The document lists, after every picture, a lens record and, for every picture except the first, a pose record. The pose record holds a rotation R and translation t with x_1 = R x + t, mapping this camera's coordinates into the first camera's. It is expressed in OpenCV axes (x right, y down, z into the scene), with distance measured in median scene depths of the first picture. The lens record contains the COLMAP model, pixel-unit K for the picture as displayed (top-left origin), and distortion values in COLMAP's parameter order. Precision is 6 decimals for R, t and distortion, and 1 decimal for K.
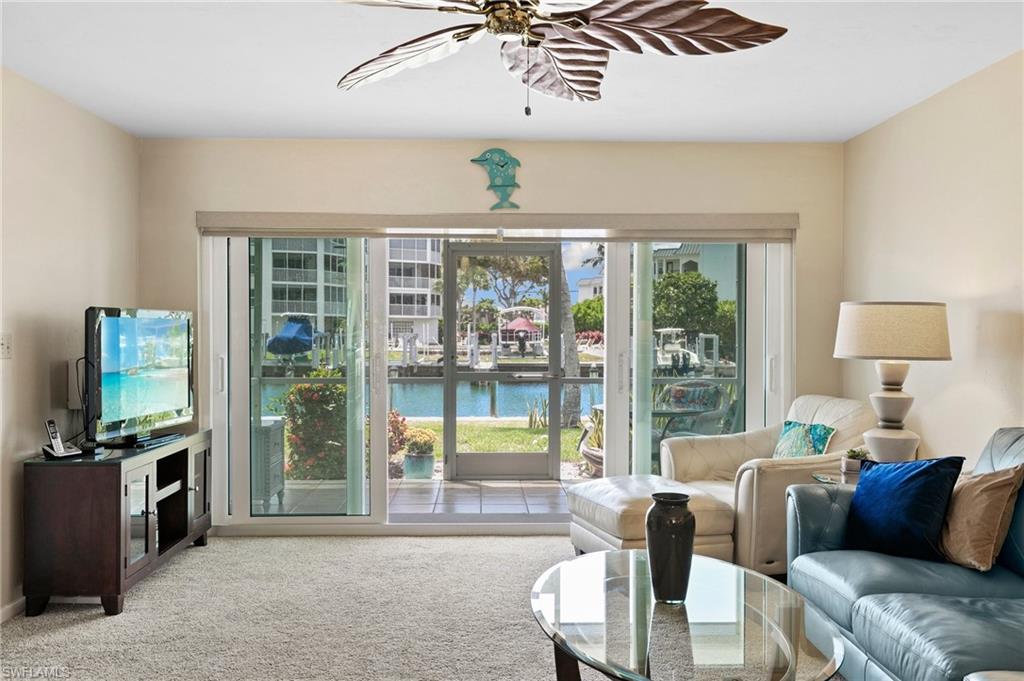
lens RADIAL K [[872.7, 0, 516.9], [0, 872.7, 336.7], [0, 0, 1]] dist [0.009785, 0.001612]
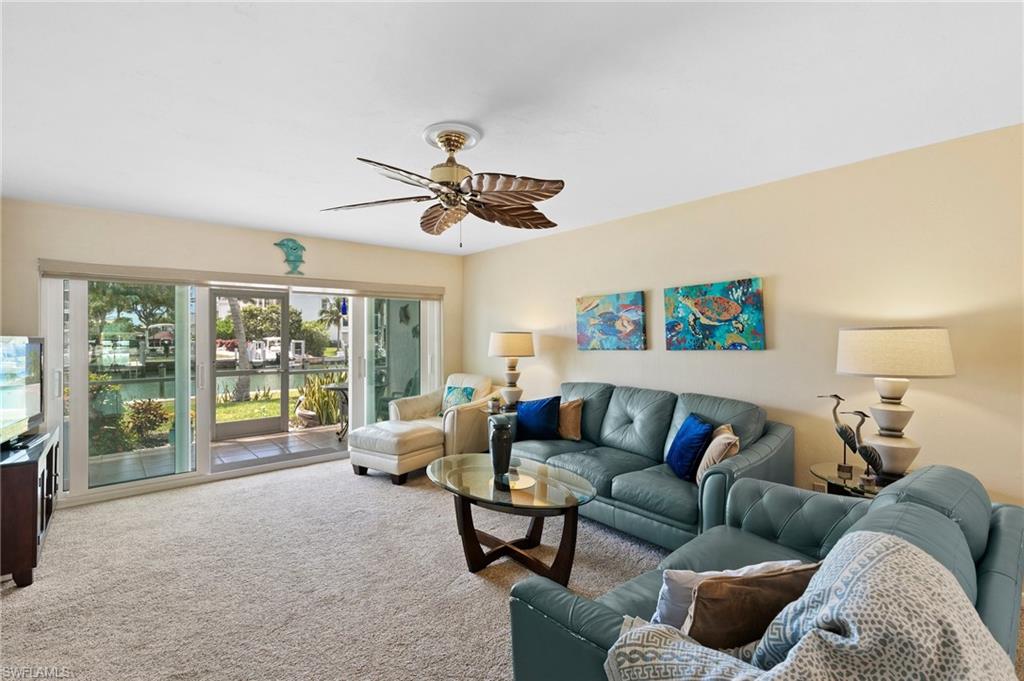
lens RADIAL K [[457.6, 0, 512.5], [0, 457.6, 334.1], [0, 0, 1]] dist [0.001505, 0.000262]
pose [[0.778644, -0.004566, 0.627450, -0.244611], [0.013005, 0.999876, -0.008863, -0.017124], [-0.627332, 0.015061, 0.778607, 0.042457]]
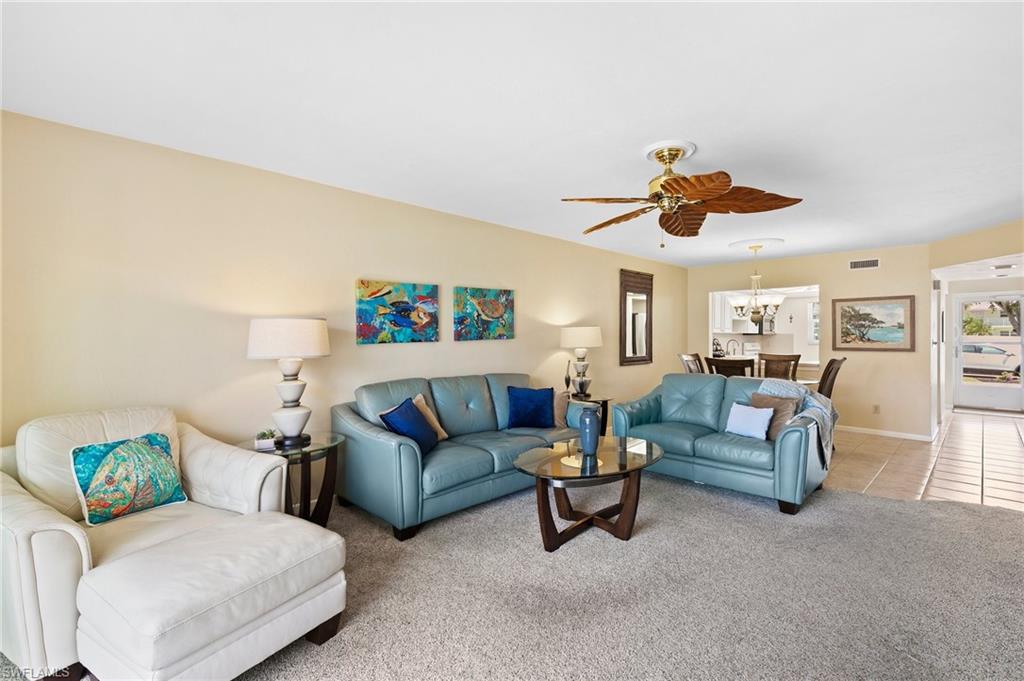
lens RADIAL K [[454.1, 0, 512.0], [0, 454.1, 340.5], [0, 0, 1]] dist [0.000547, -0.000045]
pose [[-0.675572, -0.010148, 0.737224, -0.271474], [0.005987, 0.999797, 0.019249, -0.010893], [-0.737270, 0.017418, -0.675374, 0.925869]]
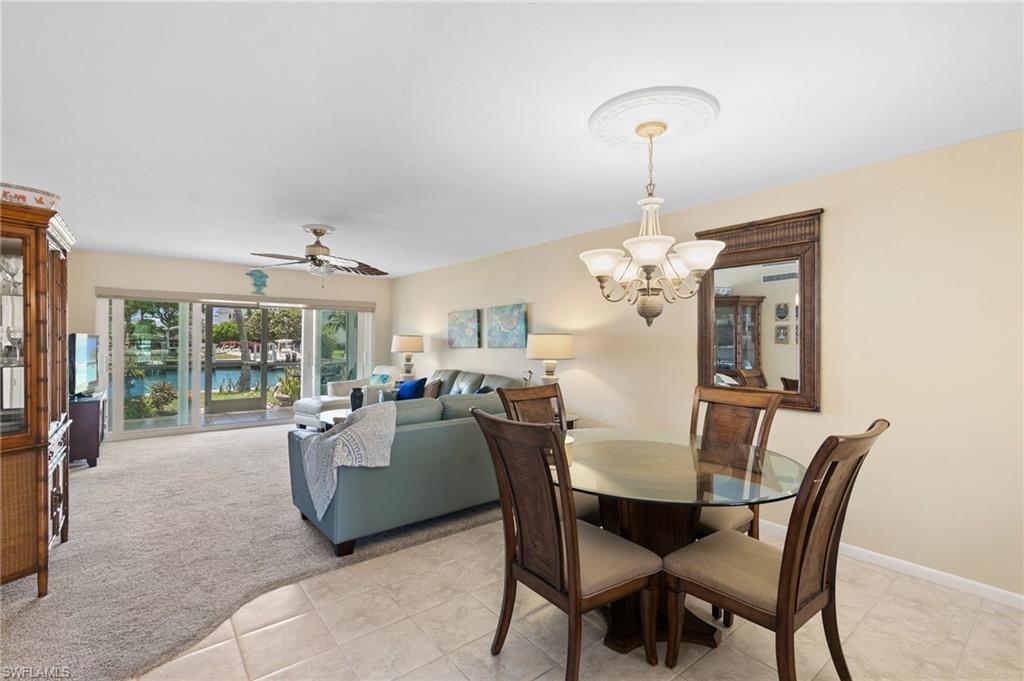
lens RADIAL K [[454.1, 0, 512.0], [0, 454.1, 340.5], [0, 0, 1]] dist [0.000547, -0.000045]
pose [[0.795168, 0.003871, 0.606377, -0.229762], [0.000623, 0.999974, -0.007200, -0.005279], [-0.606389, 0.006104, 0.795144, -0.464737]]
